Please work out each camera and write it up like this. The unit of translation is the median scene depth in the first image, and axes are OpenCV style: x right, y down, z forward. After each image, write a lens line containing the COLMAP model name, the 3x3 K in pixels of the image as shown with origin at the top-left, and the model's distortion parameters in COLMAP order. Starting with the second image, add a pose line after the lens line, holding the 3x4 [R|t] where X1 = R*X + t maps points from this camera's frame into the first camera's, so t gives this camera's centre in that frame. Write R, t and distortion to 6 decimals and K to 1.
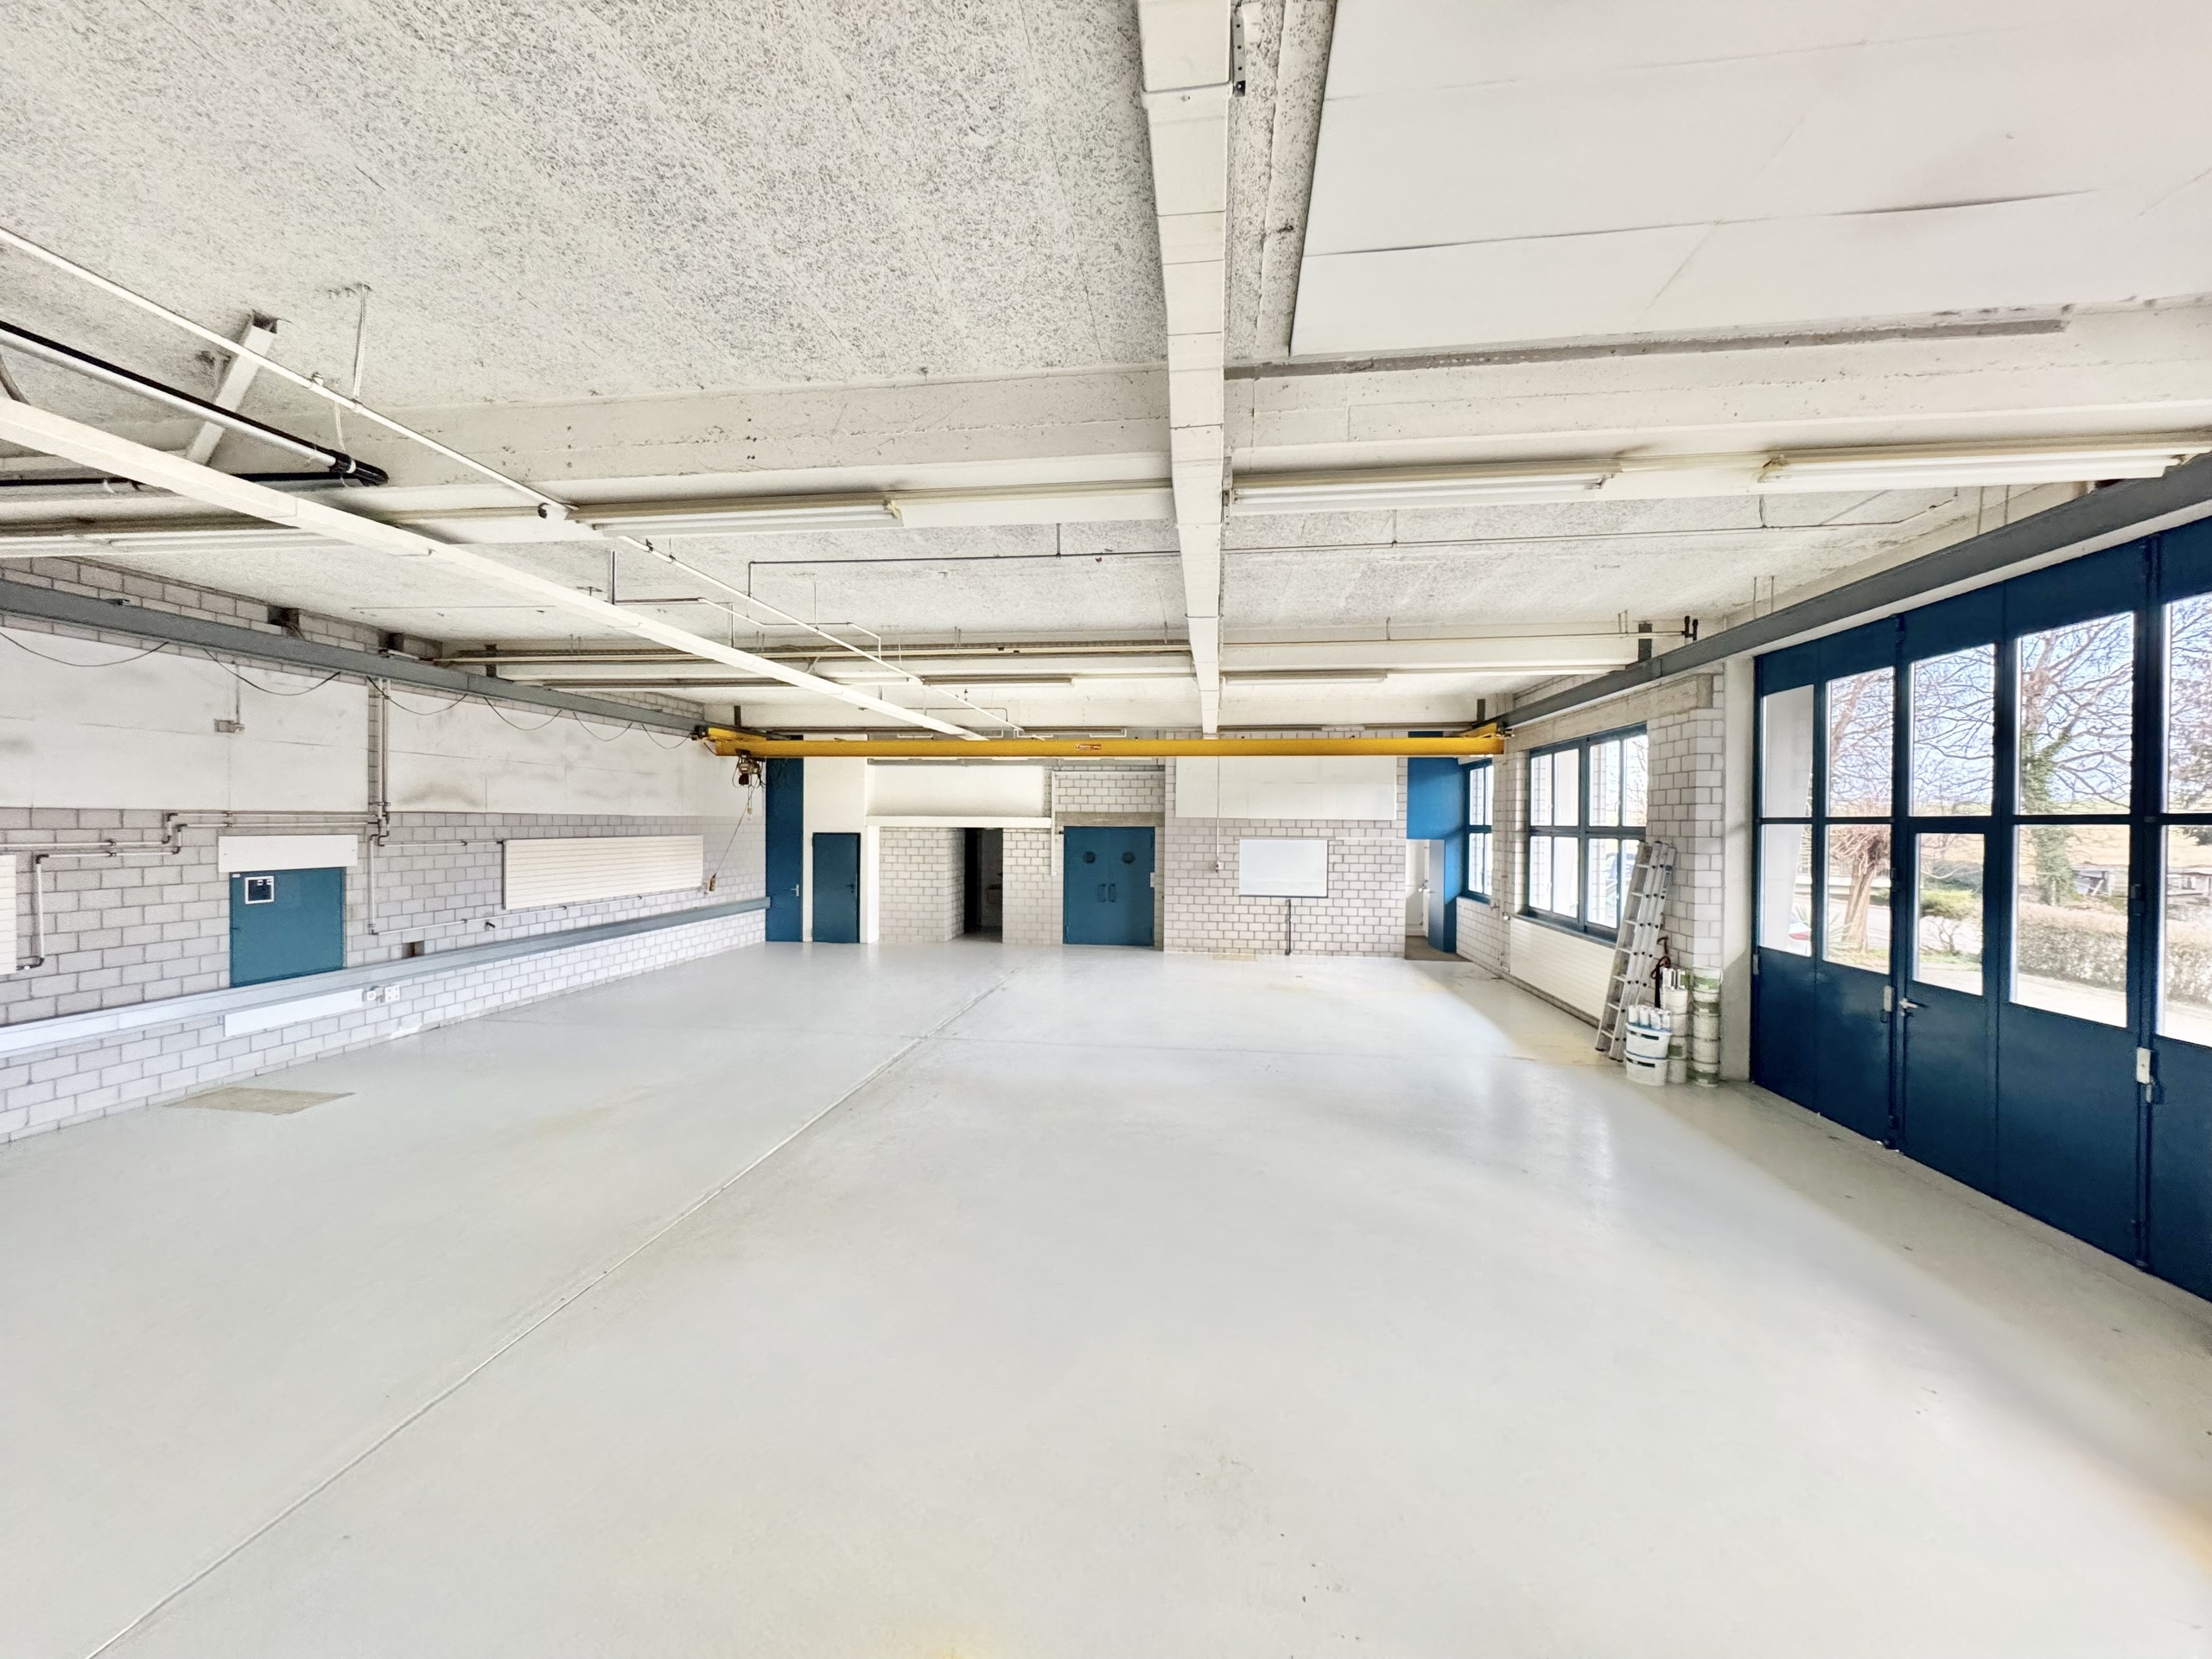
lens RADIAL K [[870.9, 0, 1106.0], [0, 870.9, 829.5], [0, 0, 1]] dist [-0.000048, -0.000267]
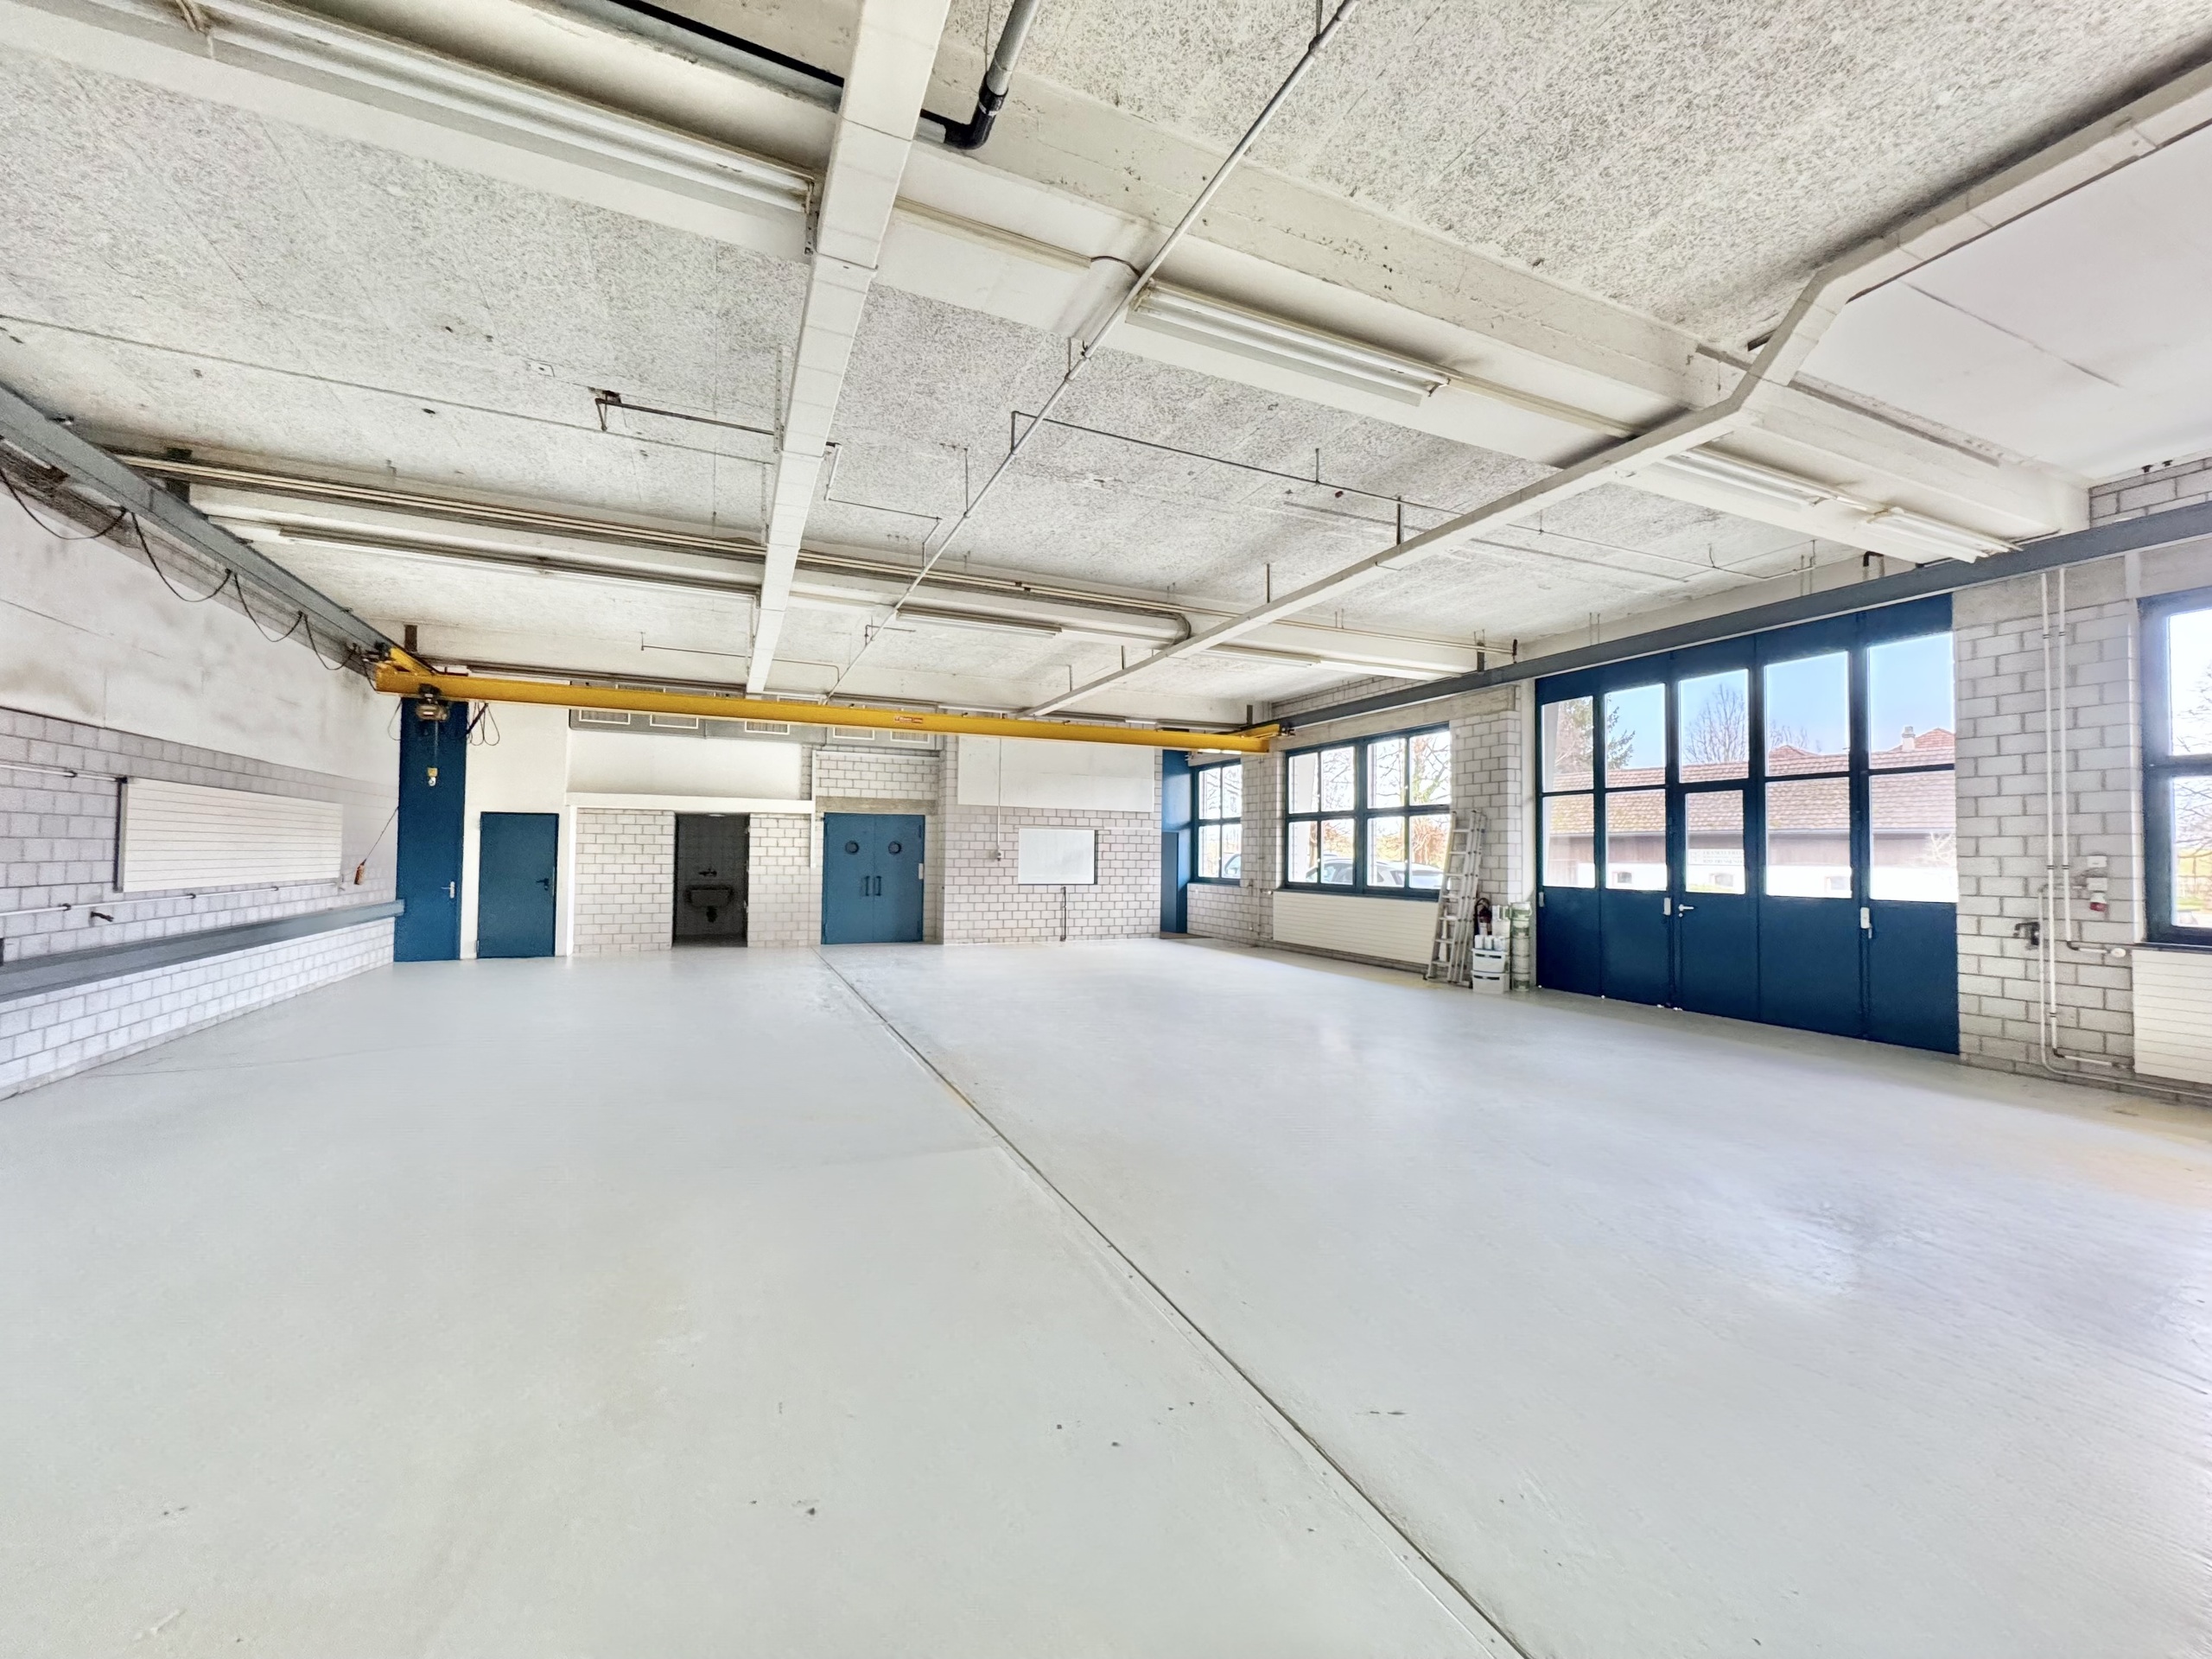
lens RADIAL K [[870.9, 0, 1106.0], [0, 870.9, 829.5], [0, 0, 1]] dist [-0.000048, -0.000267]
pose [[0.856936, 0.016512, 0.515158, -0.280689], [-0.000109, 0.999493, -0.031855, 0.045559], [-0.515422, 0.027241, 0.856503, 0.091109]]
